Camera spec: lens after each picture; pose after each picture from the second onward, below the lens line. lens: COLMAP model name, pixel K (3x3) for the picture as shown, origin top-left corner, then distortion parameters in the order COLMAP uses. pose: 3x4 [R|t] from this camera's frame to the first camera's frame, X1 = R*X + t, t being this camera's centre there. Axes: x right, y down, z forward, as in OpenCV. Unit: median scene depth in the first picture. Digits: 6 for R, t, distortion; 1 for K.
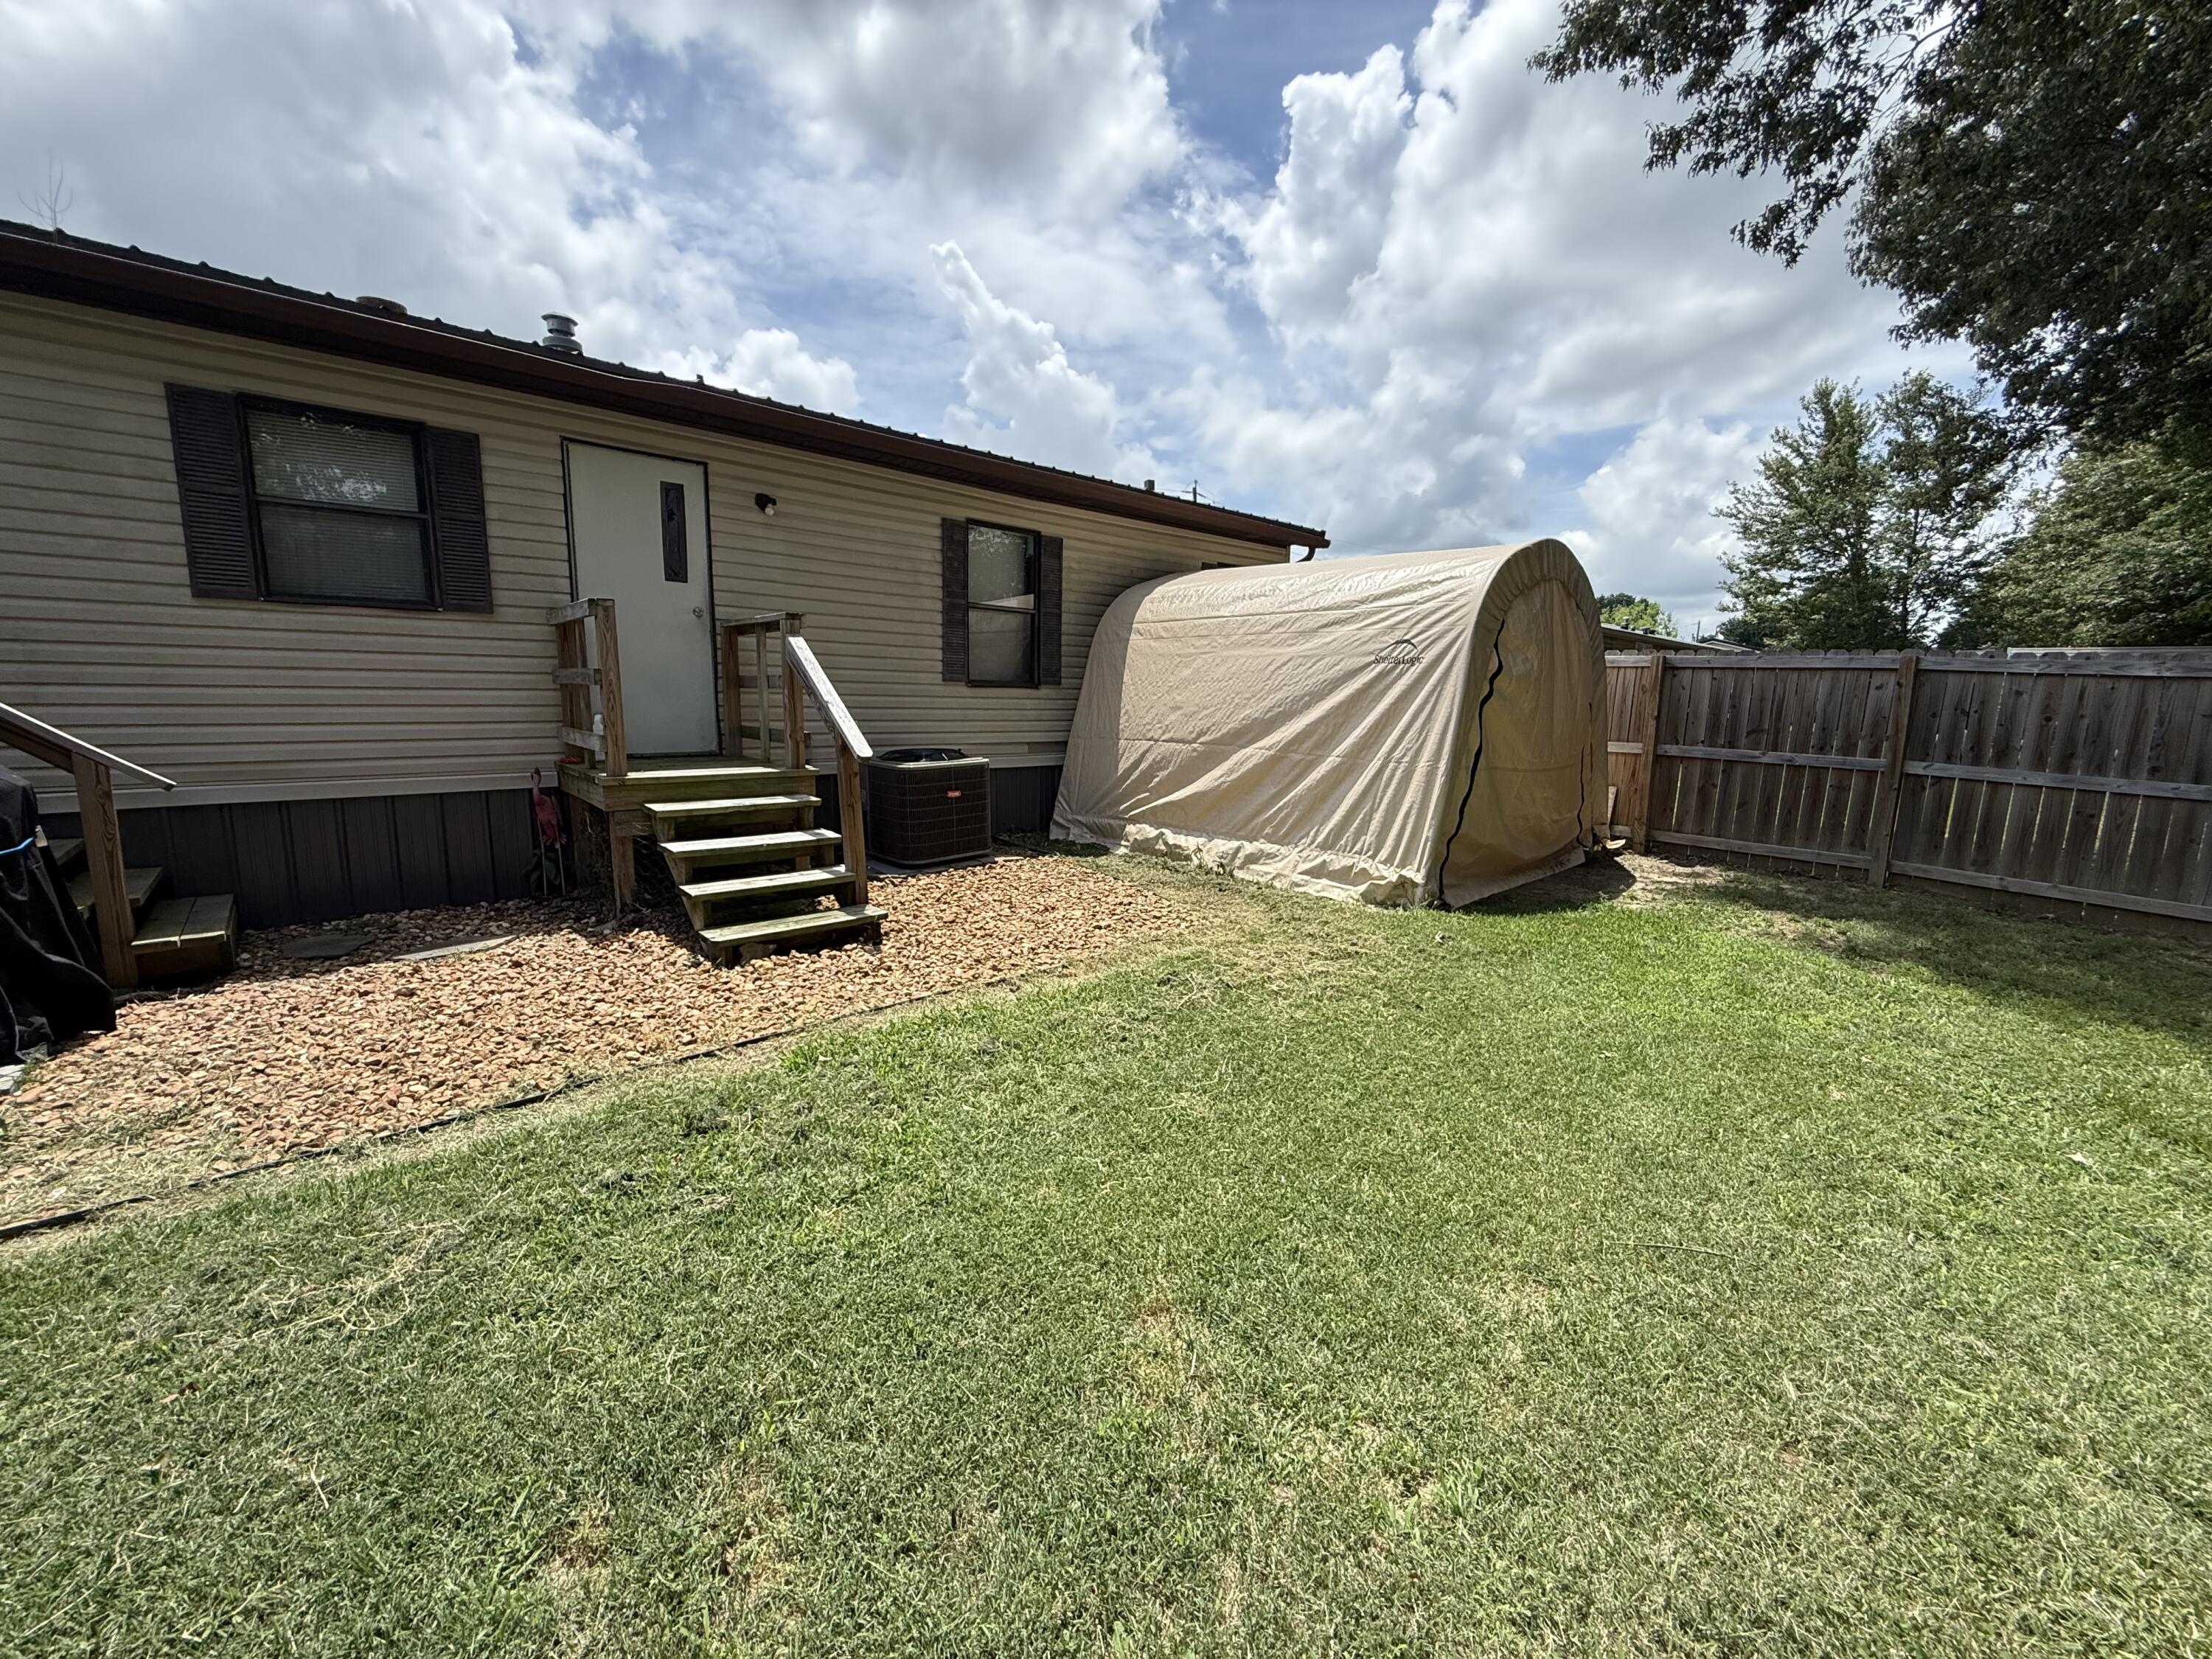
lens RADIAL K [[883.5, 0, 1096.4], [0, 883.5, 829.8], [0, 0, 1]] dist [-0.000526, 0.000591]
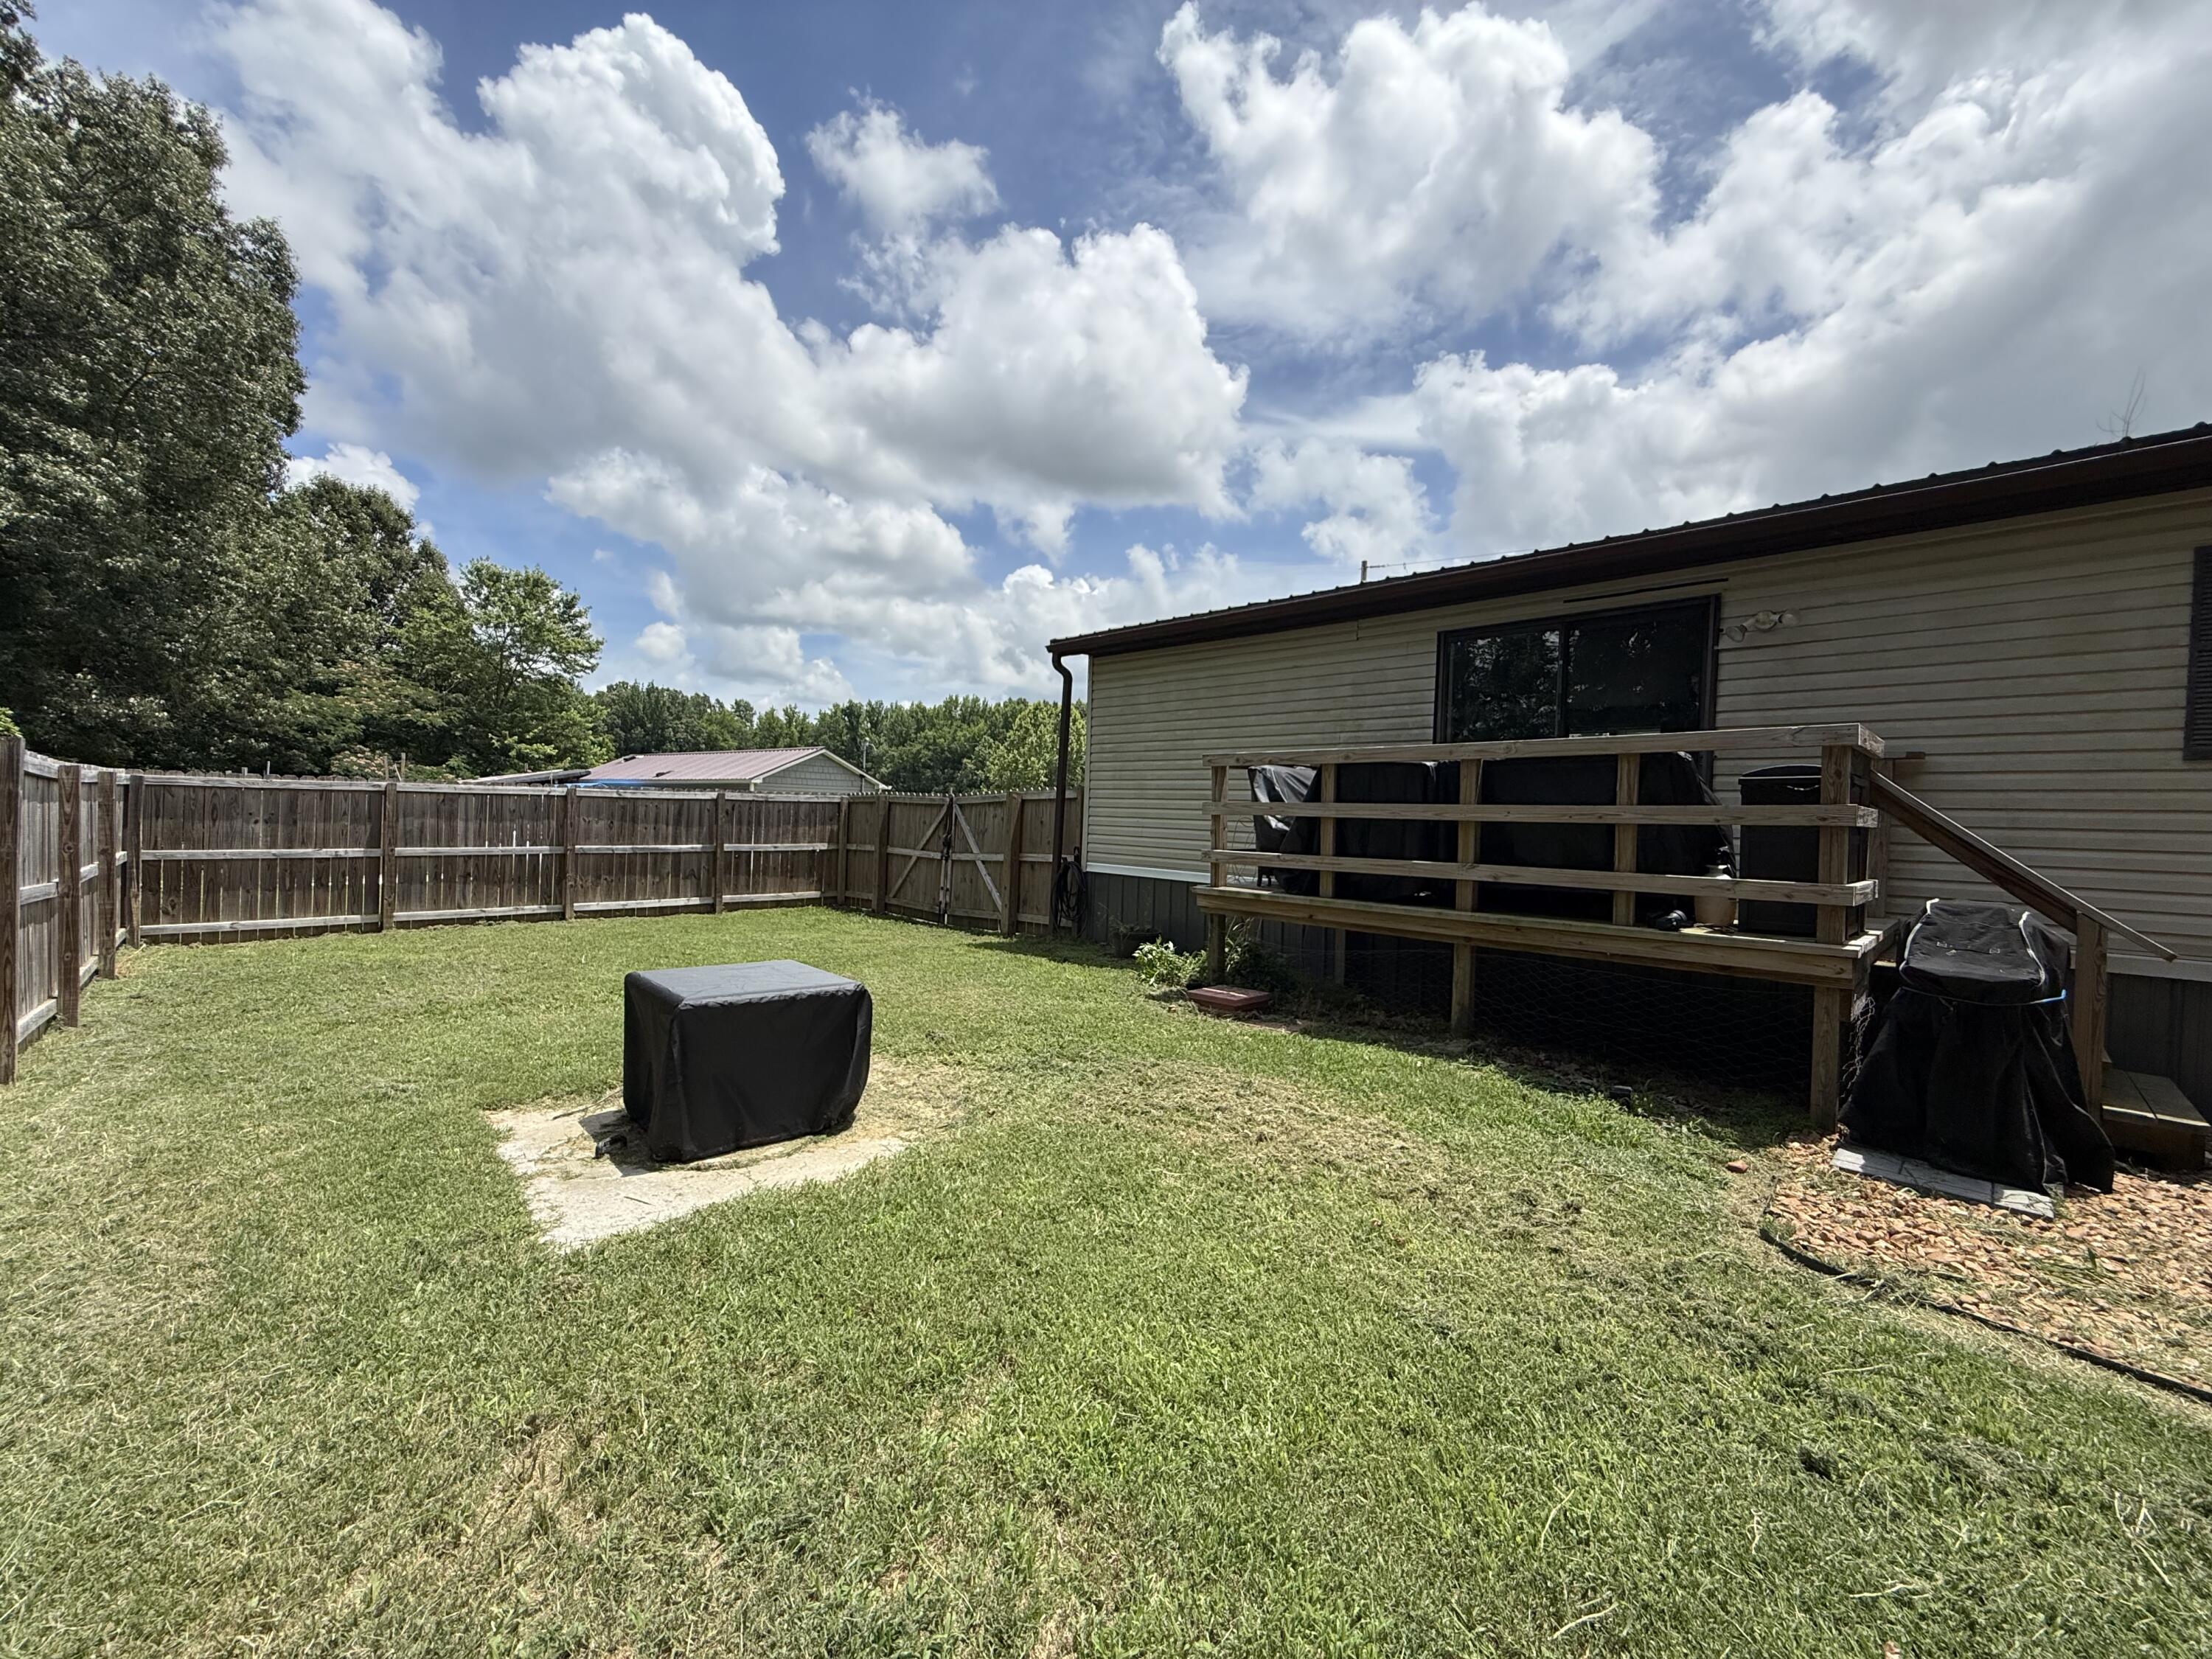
lens RADIAL K [[883.5, 0, 1102.4], [0, 883.5, 824.1], [0, 0, 1]] dist [-0.000526, 0.000591]
pose [[0.040785, -0.002869, -0.999164, -0.121232], [-0.180224, 0.983573, -0.010181, 0.024377], [0.982780, 0.180488, 0.039598, -0.175604]]
